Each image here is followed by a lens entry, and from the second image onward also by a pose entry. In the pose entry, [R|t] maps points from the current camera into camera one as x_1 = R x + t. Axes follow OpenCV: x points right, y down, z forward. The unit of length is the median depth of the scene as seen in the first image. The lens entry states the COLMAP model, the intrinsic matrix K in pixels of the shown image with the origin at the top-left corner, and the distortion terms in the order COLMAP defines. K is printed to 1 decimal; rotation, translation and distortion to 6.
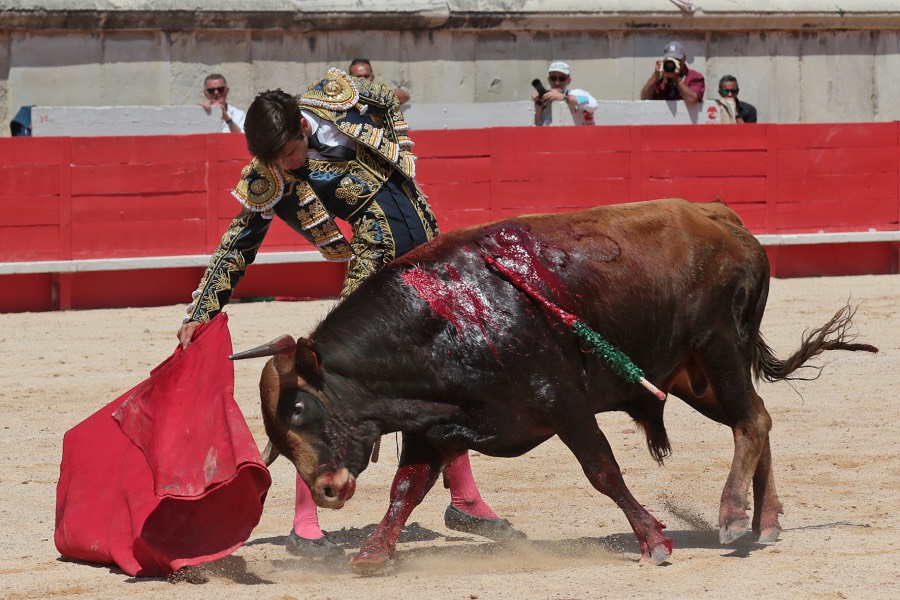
lens RADIAL K [[4661.9, 0, 450.0], [0, 4661.9, 300.0], [0, 0, 1]] dist [-0.027547, -6.473975]
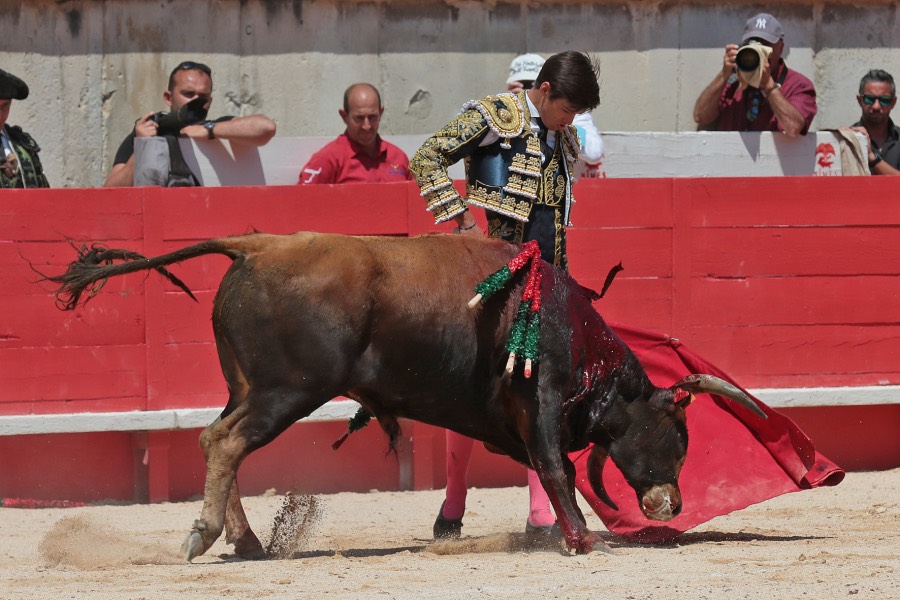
lens RADIAL K [[6424.8, 0, 450.0], [0, 6424.8, 300.0], [0, 0, 1]] dist [-0.422640, 16.666554]
pose [[0.999849, 0.001599, 0.017301, 0.000641], [-0.001055, 0.999505, -0.031447, -0.000436], [-0.017343, 0.031424, 0.999356, 0.268712]]
